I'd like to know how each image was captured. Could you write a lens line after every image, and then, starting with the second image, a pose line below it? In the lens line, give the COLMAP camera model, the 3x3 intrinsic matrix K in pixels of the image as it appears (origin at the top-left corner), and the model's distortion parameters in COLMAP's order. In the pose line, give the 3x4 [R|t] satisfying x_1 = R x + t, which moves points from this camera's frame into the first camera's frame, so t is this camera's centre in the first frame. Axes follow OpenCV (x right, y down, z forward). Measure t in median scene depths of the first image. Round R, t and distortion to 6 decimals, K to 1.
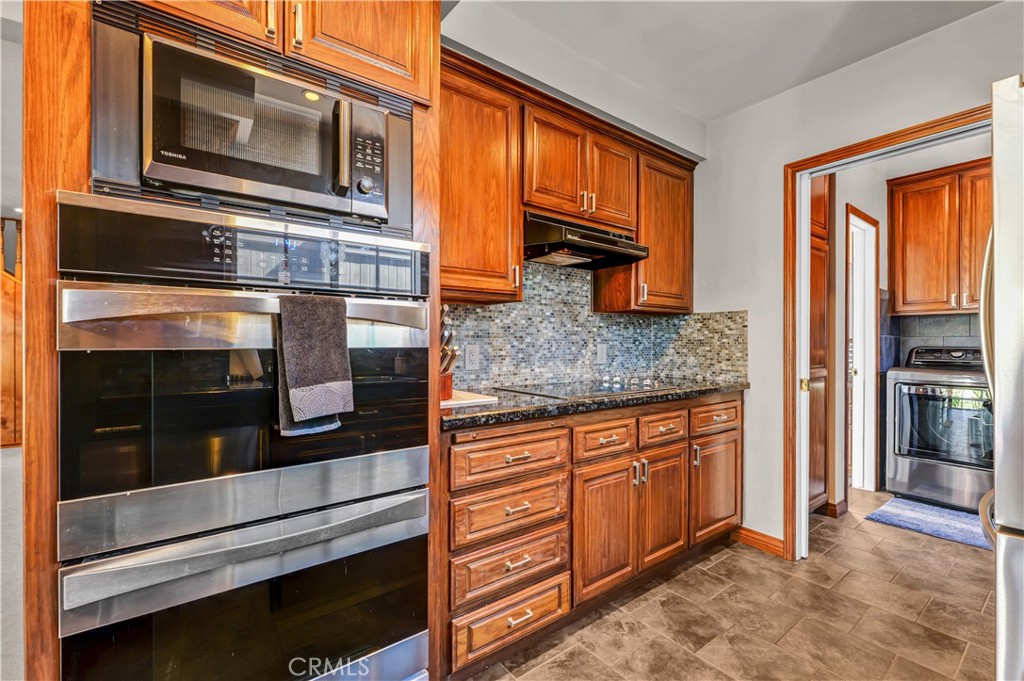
lens RADIAL K [[437.2, 0, 511.3], [0, 437.2, 335.5], [0, 0, 1]] dist [-0.000386, 0.000028]
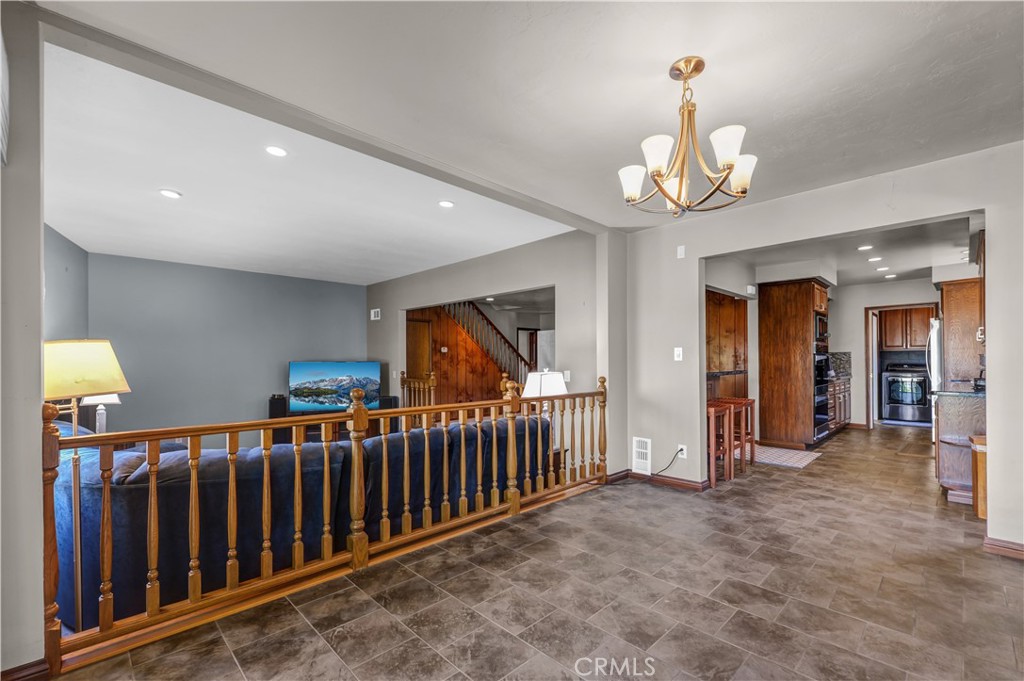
lens RADIAL K [[441.5, 0, 511.1], [0, 441.5, 353.1], [0, 0, 1]] dist [0.001562, 0.000025]
pose [[0.991267, -0.006404, 0.131713, -1.875283], [0.007189, 0.999959, -0.005489, -0.041425], [-0.131673, 0.006388, 0.991273, -1.475901]]
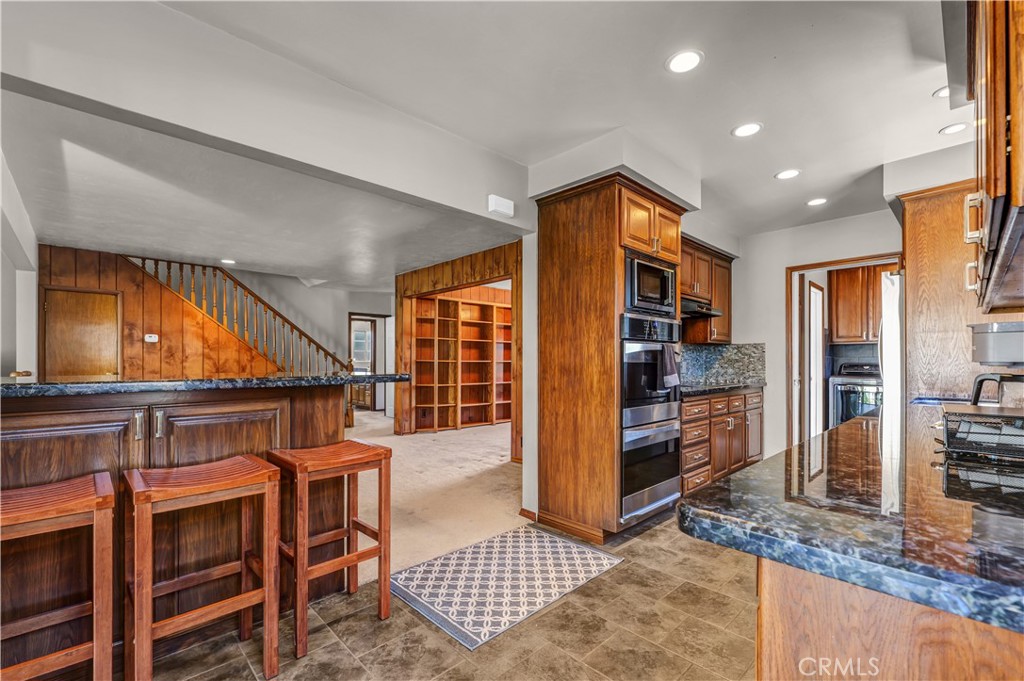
lens RADIAL K [[441.5, 0, 511.1], [0, 441.5, 353.1], [0, 0, 1]] dist [0.001562, 0.000025]
pose [[0.992236, -0.000290, 0.124366, -0.615211], [0.001151, 0.999976, -0.006851, -0.003065], [-0.124361, 0.006941, 0.992213, -0.581343]]
